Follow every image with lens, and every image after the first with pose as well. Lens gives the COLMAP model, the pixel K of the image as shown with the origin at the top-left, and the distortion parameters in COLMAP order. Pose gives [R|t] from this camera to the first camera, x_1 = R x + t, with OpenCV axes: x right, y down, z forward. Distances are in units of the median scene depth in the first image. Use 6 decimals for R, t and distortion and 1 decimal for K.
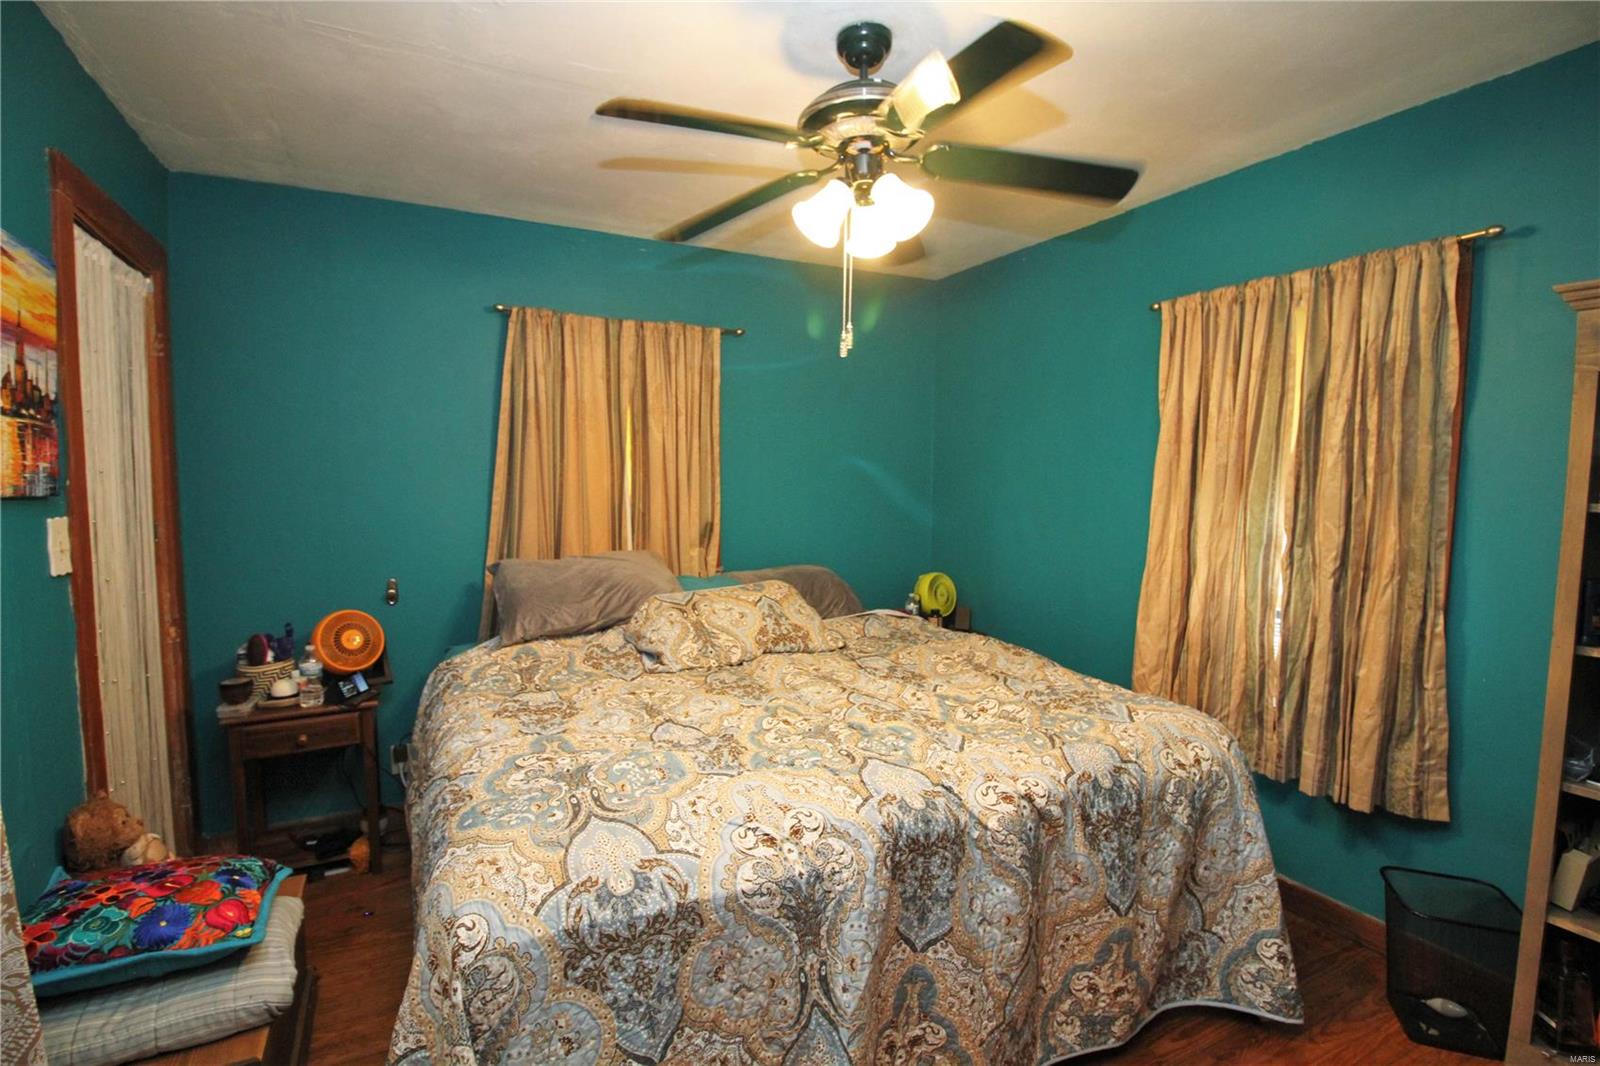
lens RADIAL K [[742.8, 0, 800.0], [0, 742.8, 533.0], [0, 0, 1]] dist [-0.005688, -0.009793]
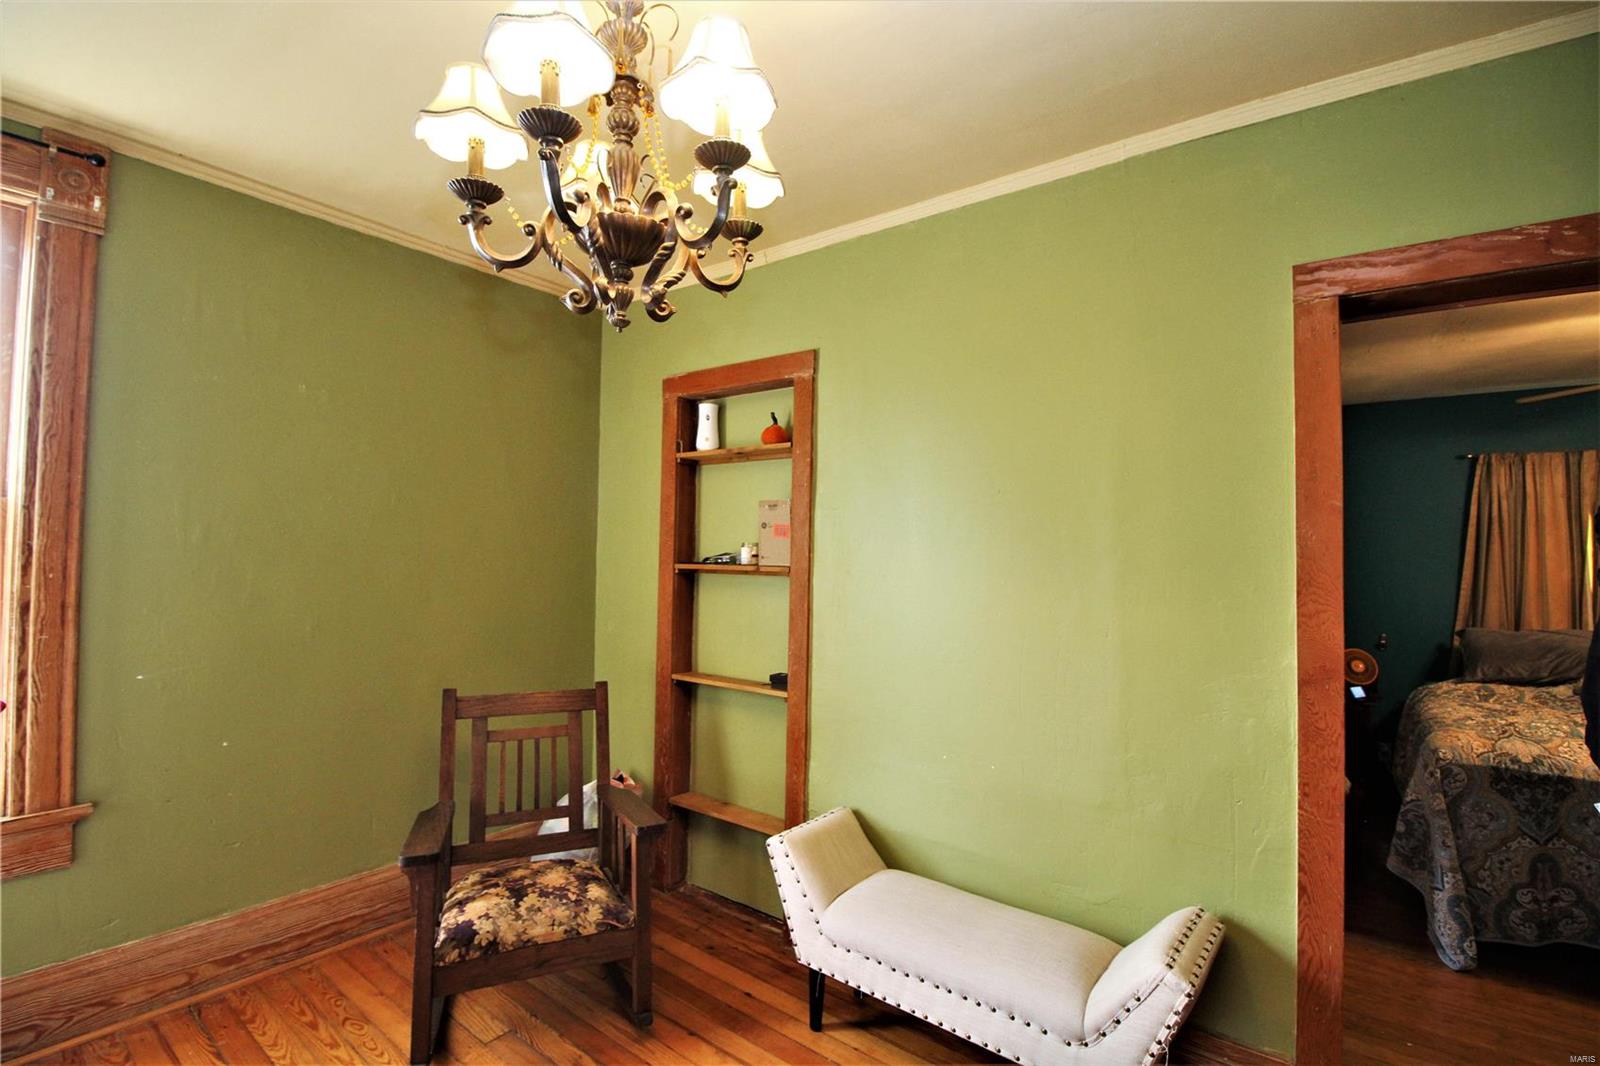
lens RADIAL K [[742.8, 0, 800.0], [0, 742.8, 533.0], [0, 0, 1]] dist [-0.005688, -0.009793]
pose [[0.430708, -0.026773, -0.902094, 0.359277], [-0.081930, 0.994273, -0.068627, 0.060238], [0.898765, 0.103467, 0.426047, -0.860710]]
